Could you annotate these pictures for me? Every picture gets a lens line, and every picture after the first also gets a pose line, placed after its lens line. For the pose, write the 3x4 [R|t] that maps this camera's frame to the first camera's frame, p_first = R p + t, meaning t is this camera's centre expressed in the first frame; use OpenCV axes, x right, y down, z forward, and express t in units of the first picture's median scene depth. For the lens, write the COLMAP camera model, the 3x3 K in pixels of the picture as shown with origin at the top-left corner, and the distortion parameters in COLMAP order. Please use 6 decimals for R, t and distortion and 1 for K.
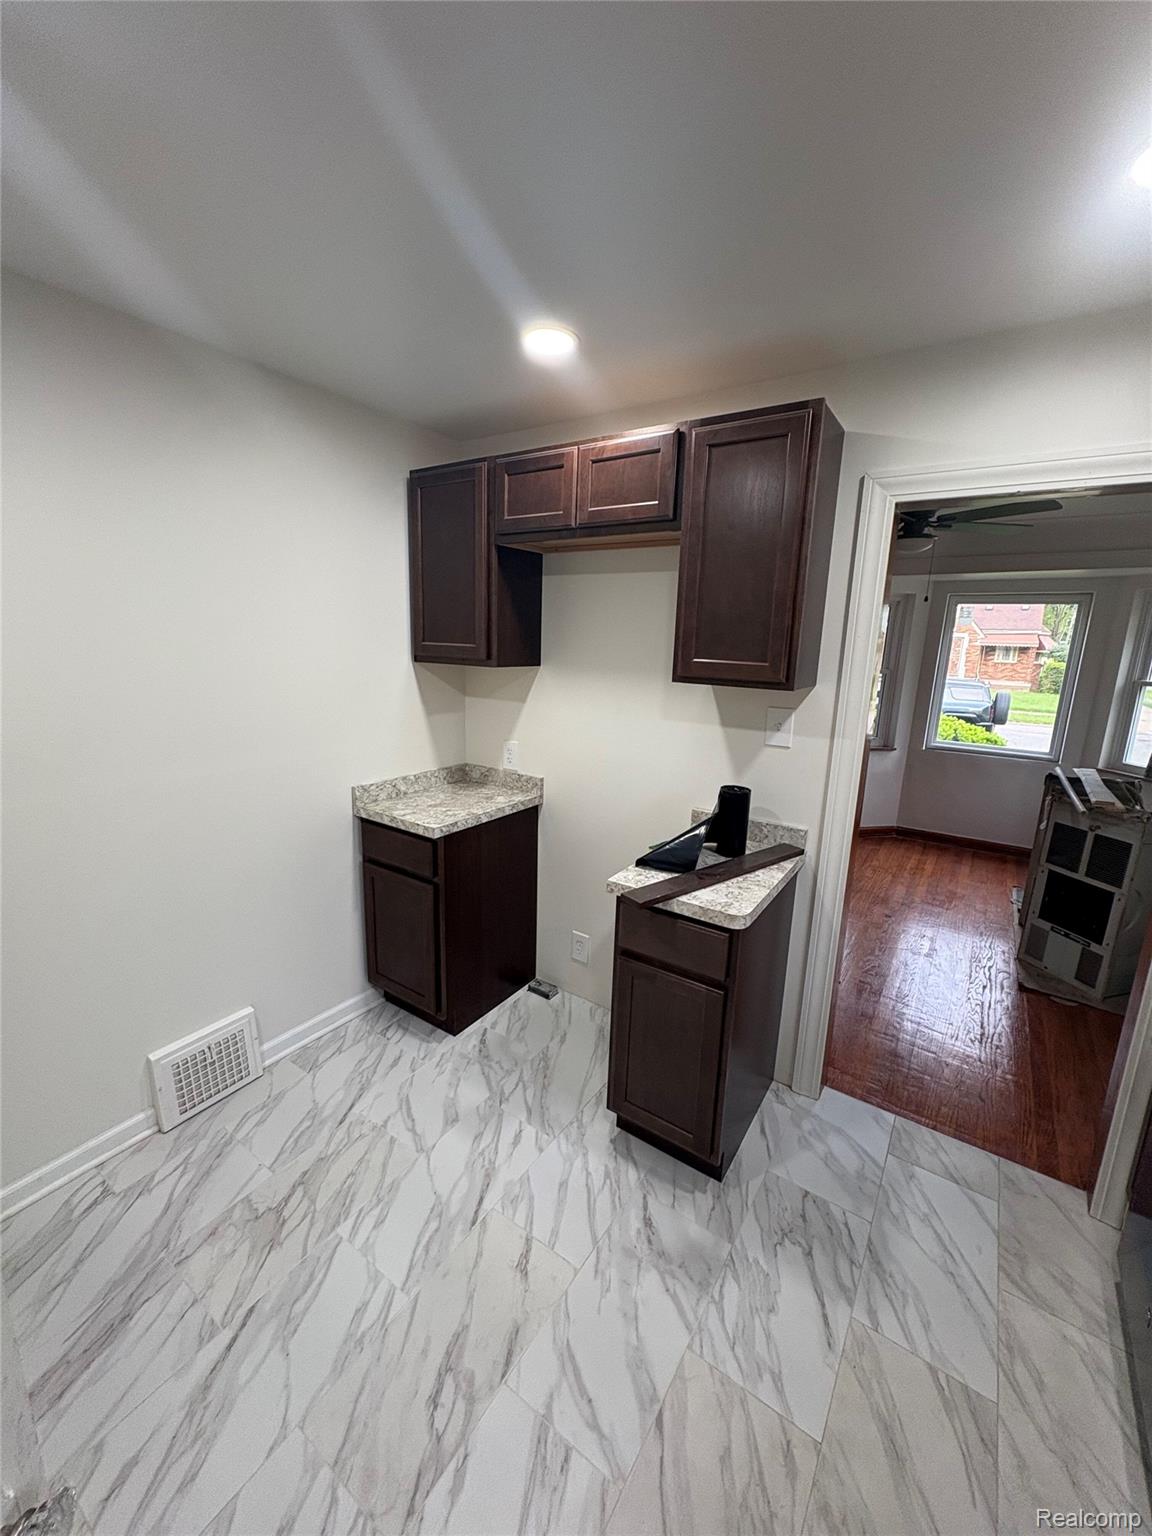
lens RADIAL K [[616.3, 0, 577.0], [0, 616.3, 768.6], [0, 0, 1]] dist [0.001229, 0.000088]
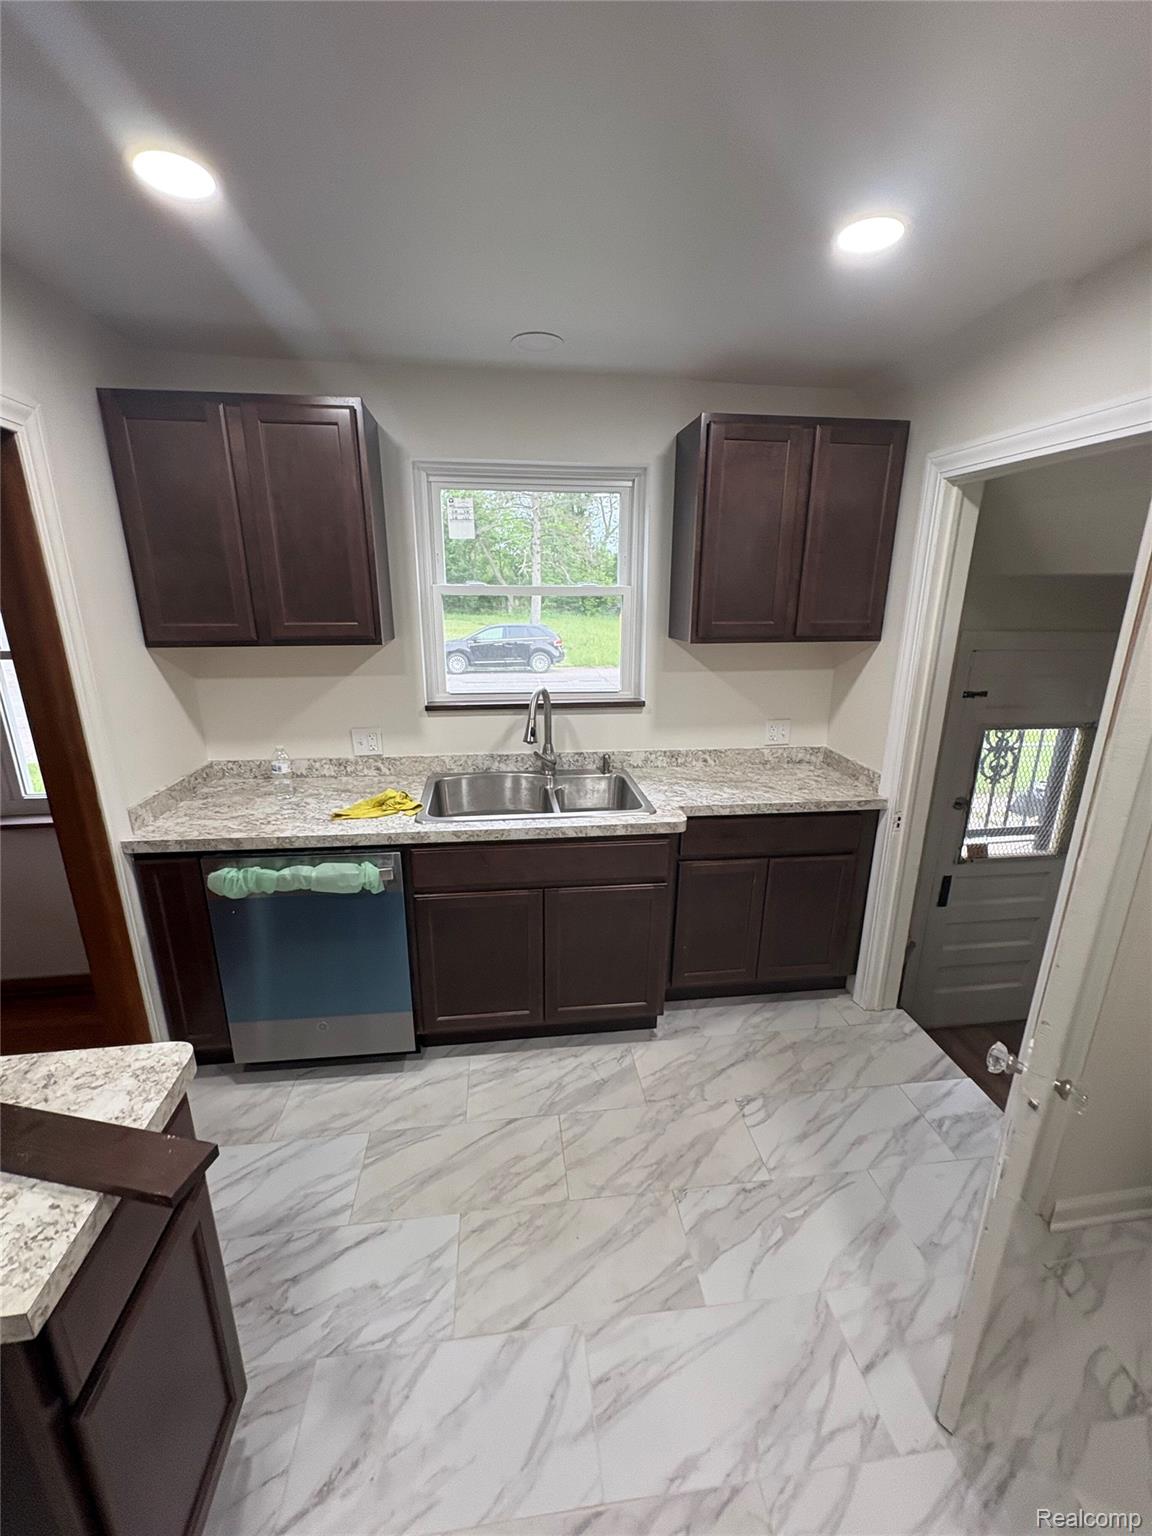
lens RADIAL K [[616.3, 0, 577.2], [0, 616.3, 765.7], [0, 0, 1]] dist [0.001229, 0.000088]
pose [[-0.665050, -0.237078, 0.708168, -0.427276], [0.131579, 0.896238, 0.423608, -0.266830], [-0.735116, 0.374901, -0.564849, 1.054242]]
